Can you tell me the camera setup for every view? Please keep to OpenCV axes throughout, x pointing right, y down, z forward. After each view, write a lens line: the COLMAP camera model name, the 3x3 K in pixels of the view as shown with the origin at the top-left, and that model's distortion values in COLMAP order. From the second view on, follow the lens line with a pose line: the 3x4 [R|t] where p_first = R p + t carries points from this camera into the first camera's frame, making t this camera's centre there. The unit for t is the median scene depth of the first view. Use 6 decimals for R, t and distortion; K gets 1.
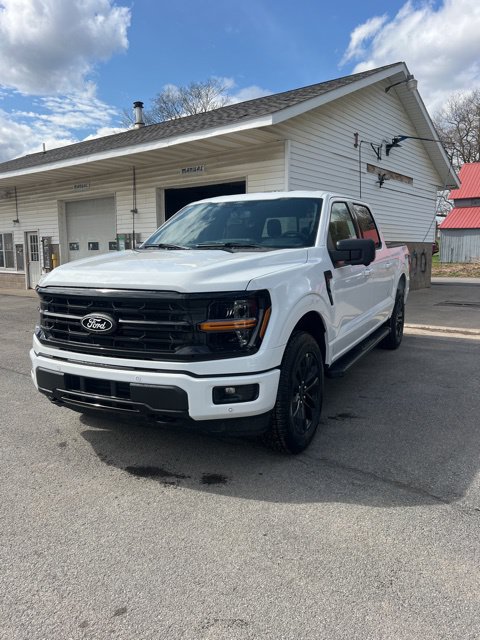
lens RADIAL K [[481.8, 0, 240.0], [0, 481.8, 317.9], [0, 0, 1]] dist [0.047108, -0.048780]
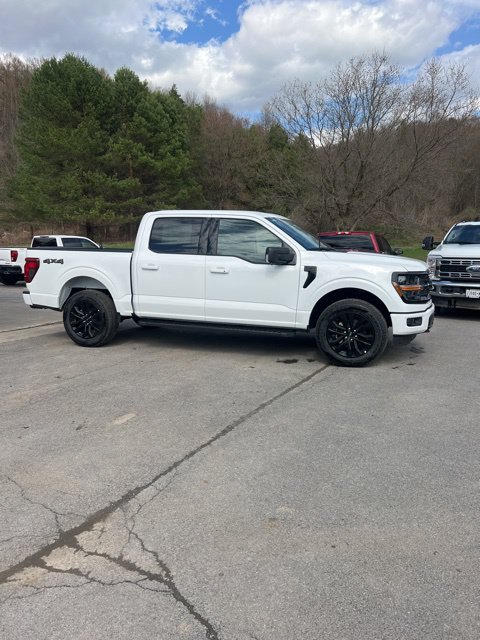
lens RADIAL K [[481.8, 0, 240.0], [0, 481.8, 317.9], [0, 0, 1]] dist [0.047108, -0.048780]
pose [[-0.149812, -0.132922, 0.979739, -1.685719], [0.145737, 0.977129, 0.154853, -0.220715], [-0.977915, 0.165983, -0.127014, 1.556493]]
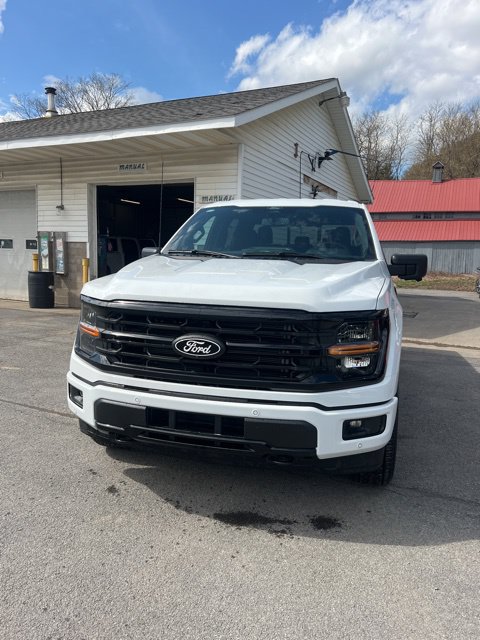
lens RADIAL K [[481.4, 0, 237.0], [0, 481.4, 321.0], [0, 0, 1]] dist [0.049387, -0.055724]
pose [[0.975618, 0.005605, 0.219403, -0.297938], [-0.005284, 0.999984, -0.002046, -0.023080], [-0.219411, 0.000837, 0.975632, 0.126312]]
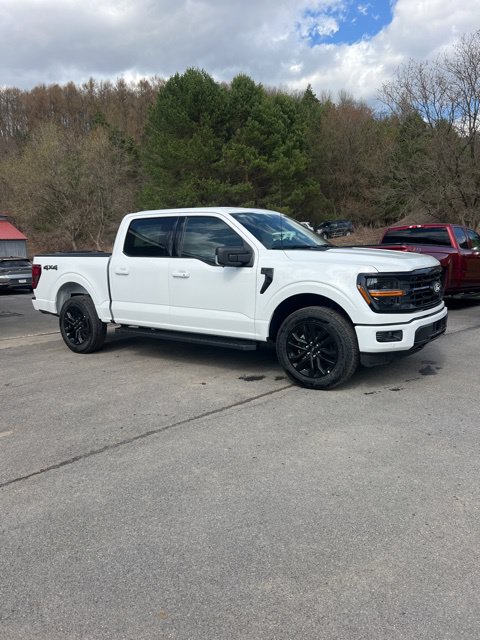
lens RADIAL K [[480.7, 0, 238.5], [0, 480.7, 321.1], [0, 0, 1]] dist [0.046345, -0.053977]
pose [[0.138997, -0.136185, 0.980884, -1.506708], [0.173295, 0.978560, 0.111305, -0.132999], [-0.975012, 0.154511, 0.159617, 1.033518]]
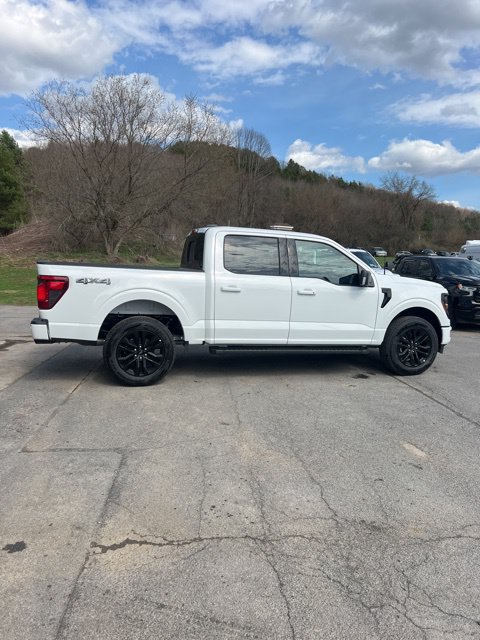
lens RADIAL K [[481.9, 0, 239.4], [0, 481.9, 320.5], [0, 0, 1]] dist [0.049092, -0.037834]
pose [[-0.700279, -0.094696, 0.707561, -1.083250], [0.079379, 0.974687, 0.209009, -0.389989], [-0.709442, 0.202530, -0.675036, 2.606359]]
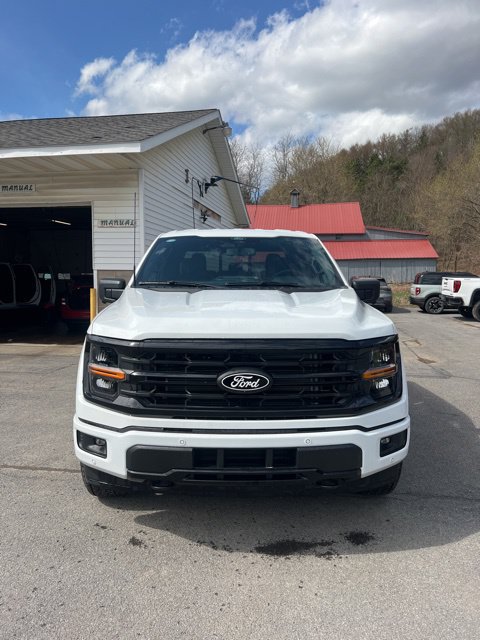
lens RADIAL K [[481.4, 0, 237.0], [0, 481.4, 321.0], [0, 0, 1]] dist [0.049387, -0.055724]
pose [[0.876311, -0.032272, 0.480663, -0.510729], [0.056600, 0.997740, -0.036201, -0.046267], [-0.478409, 0.058929, 0.876158, 0.195503]]
